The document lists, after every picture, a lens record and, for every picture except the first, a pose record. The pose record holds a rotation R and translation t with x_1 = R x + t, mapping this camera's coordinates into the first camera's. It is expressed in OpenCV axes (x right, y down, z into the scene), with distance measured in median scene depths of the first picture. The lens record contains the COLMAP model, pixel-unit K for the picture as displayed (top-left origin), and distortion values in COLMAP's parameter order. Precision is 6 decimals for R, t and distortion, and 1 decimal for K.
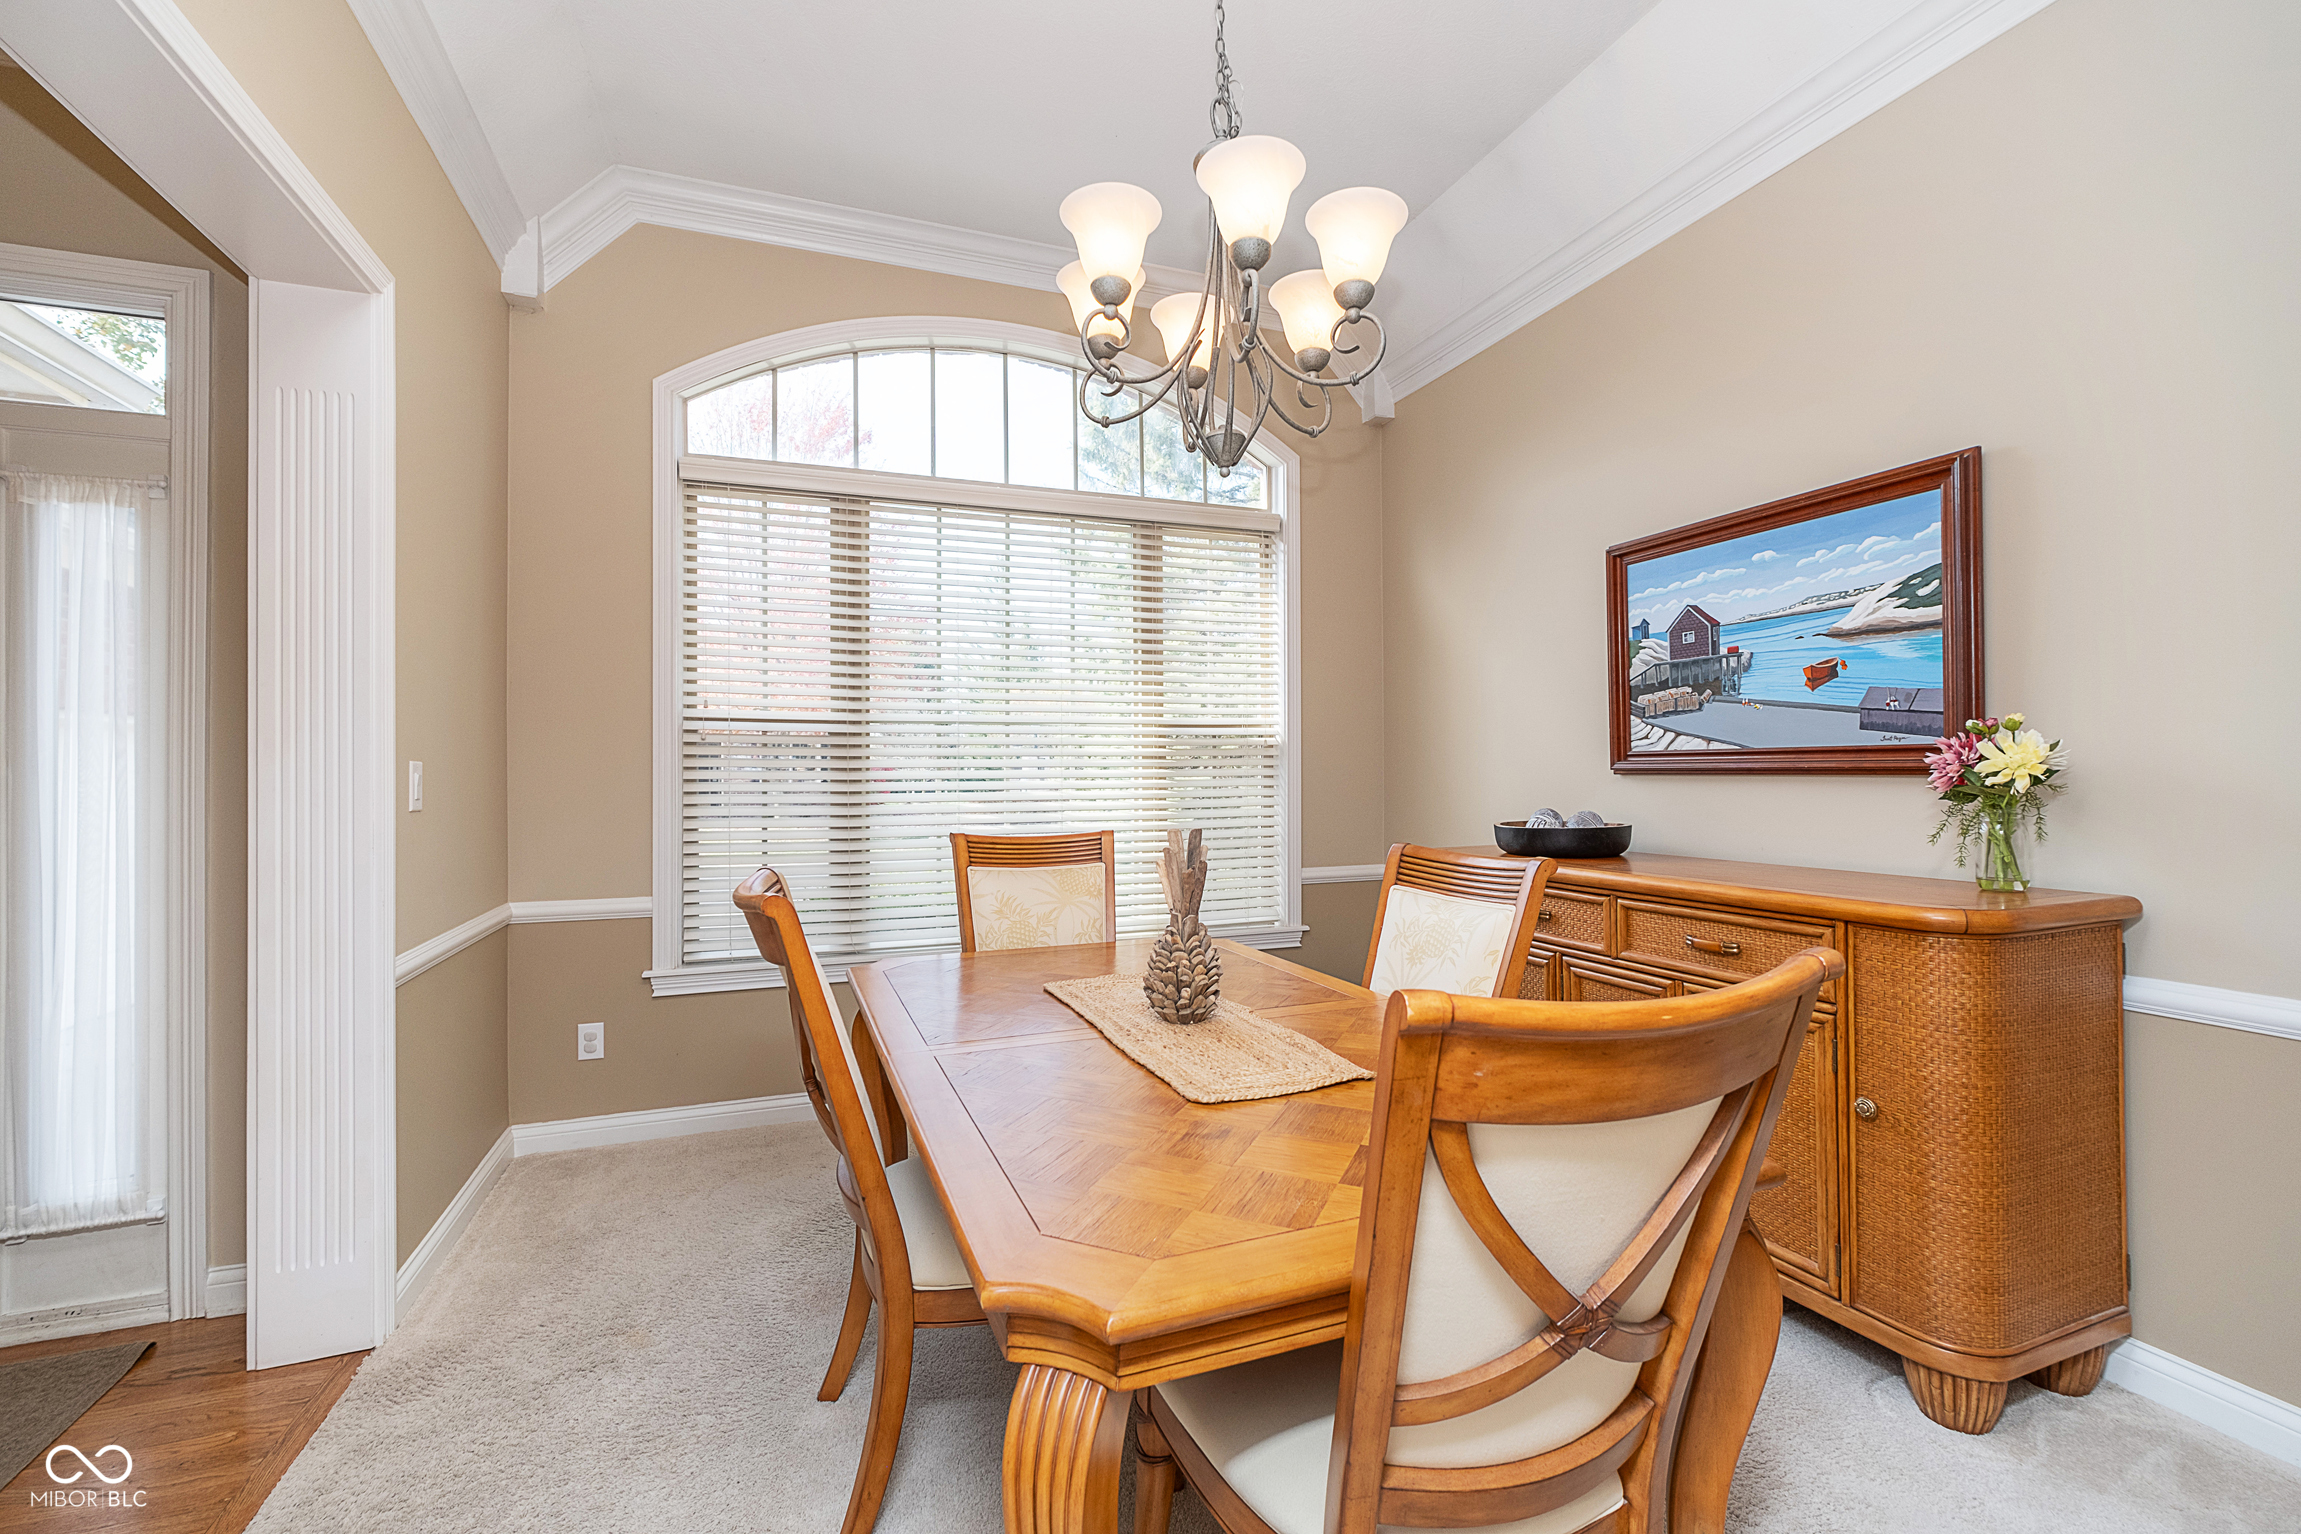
lens RADIAL K [[994.4, 0, 1138.5], [0, 994.4, 770.4], [0, 0, 1]] dist [-0.015673, 0.005693]
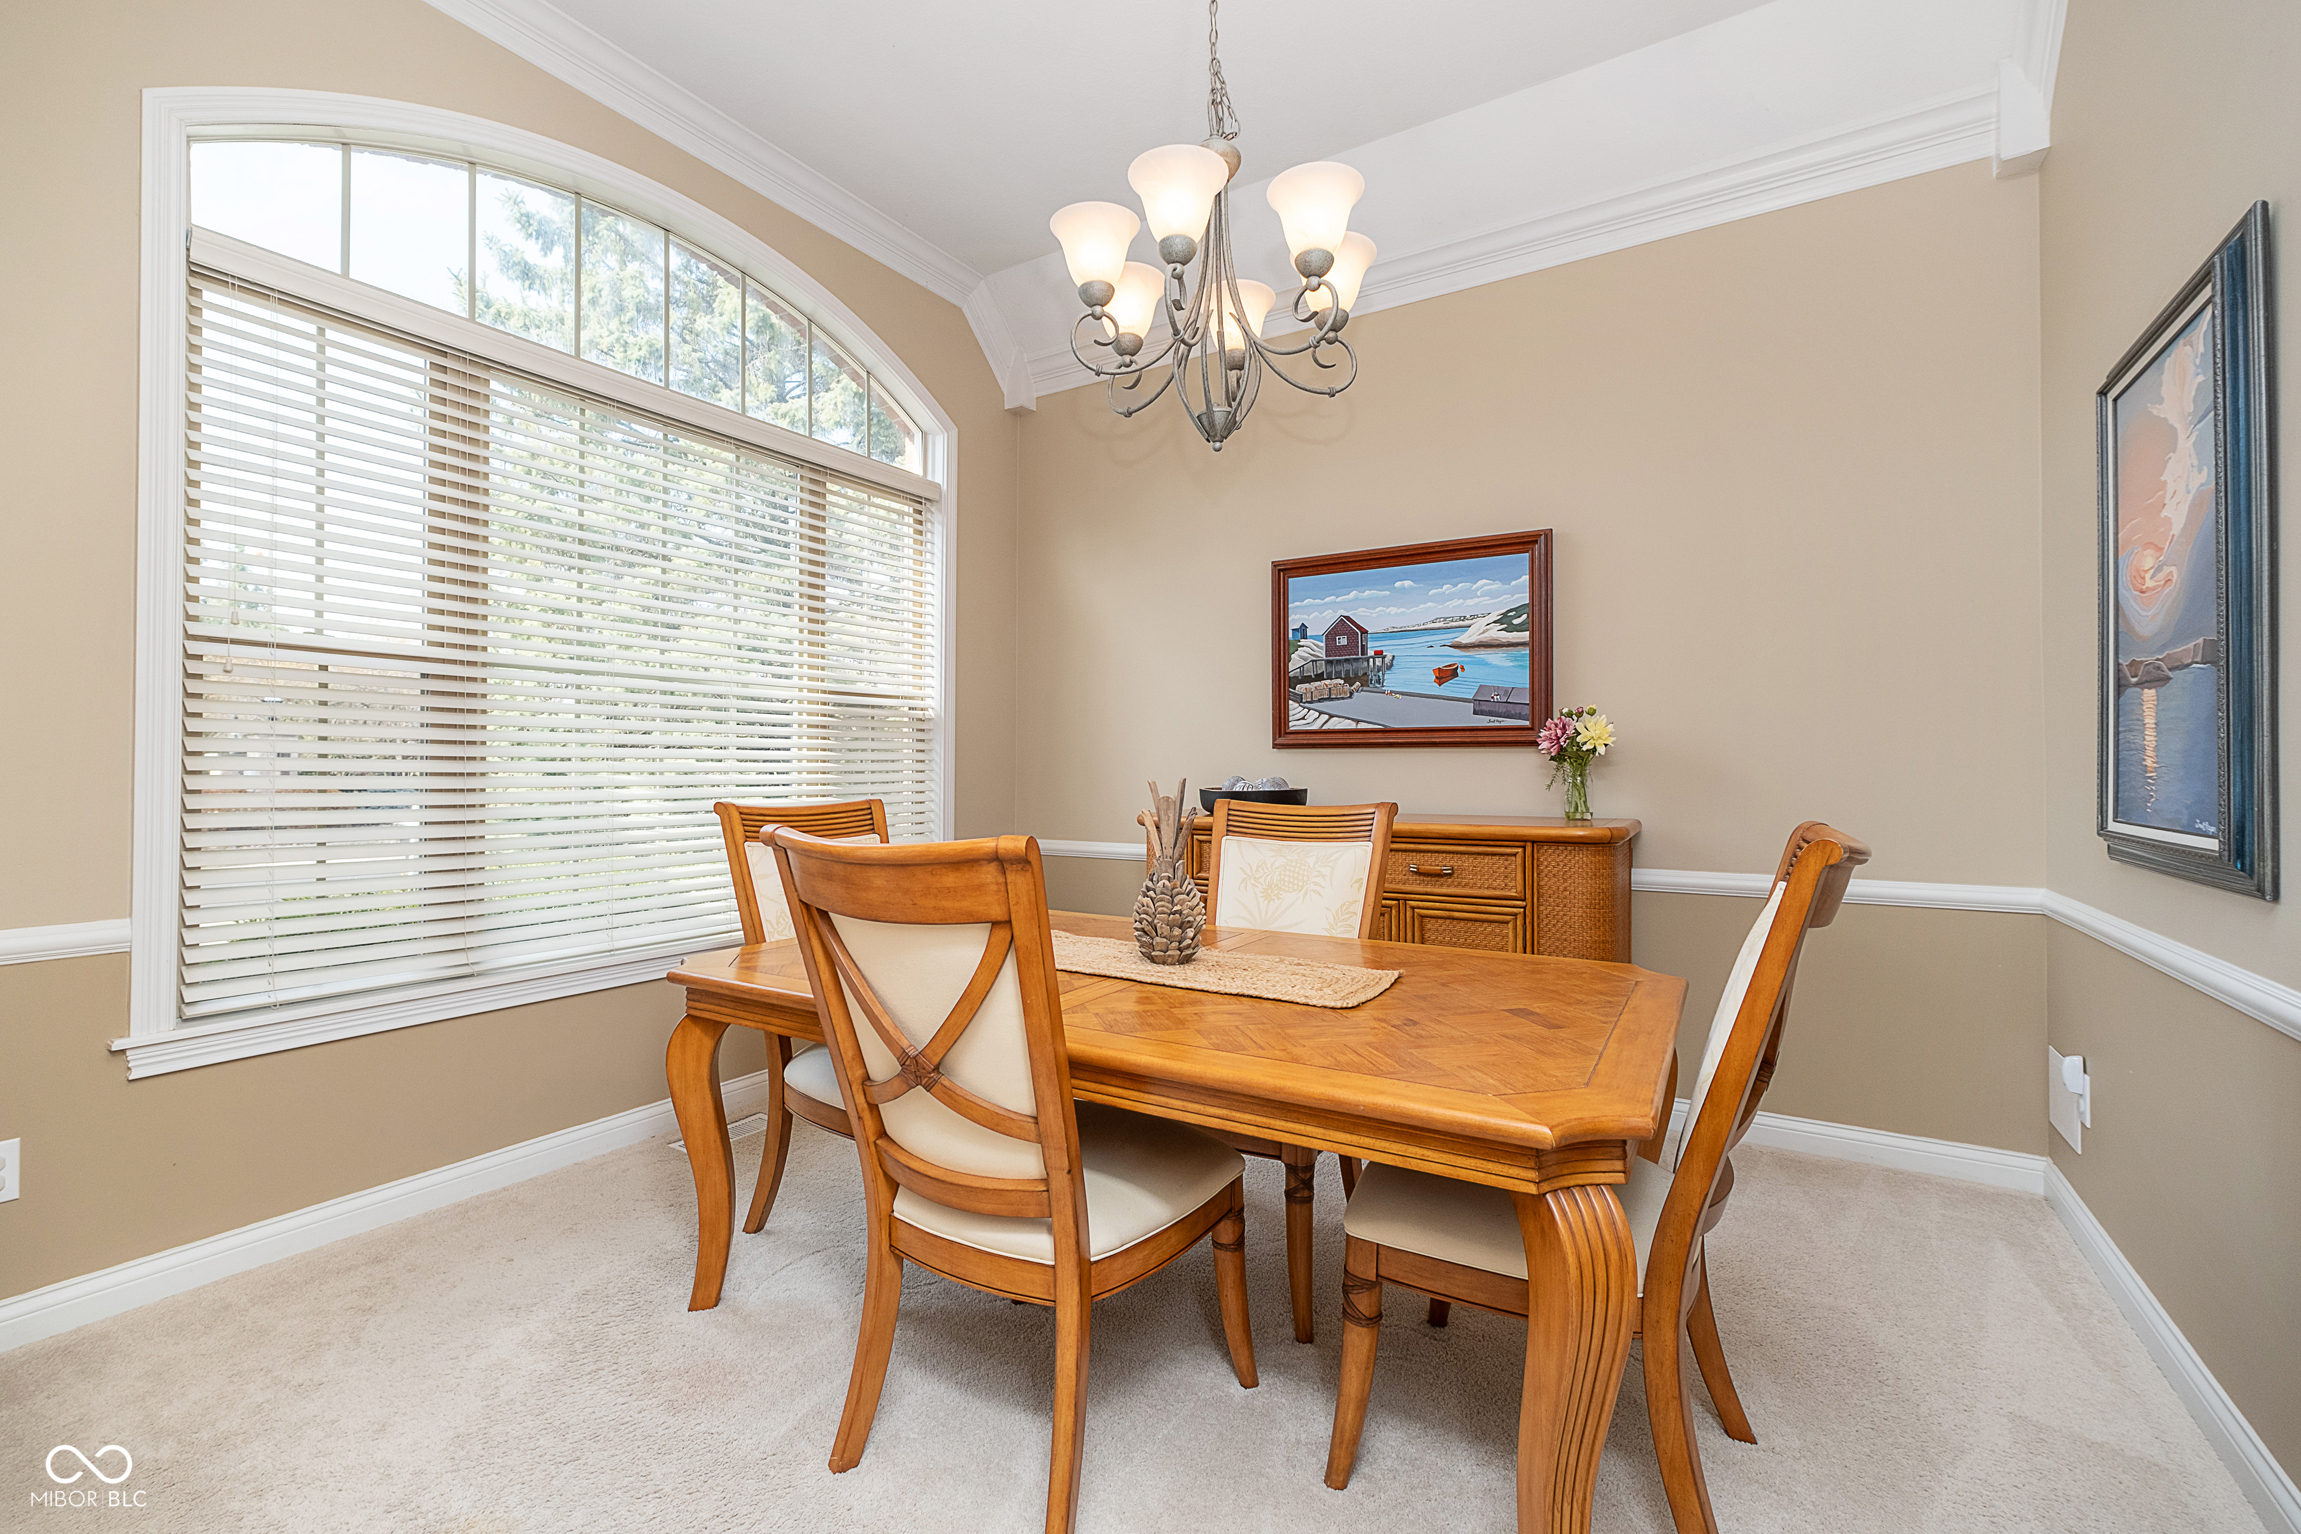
lens RADIAL K [[994.4, 0, 1200.4], [0, 994.4, 761.1], [0, 0, 1]] dist [-0.015673, 0.005693]
pose [[0.782126, 0.010151, 0.623037, -0.390580], [-0.007109, 0.999948, -0.007368, 0.032486], [-0.623079, 0.001333, 0.782158, 0.111208]]
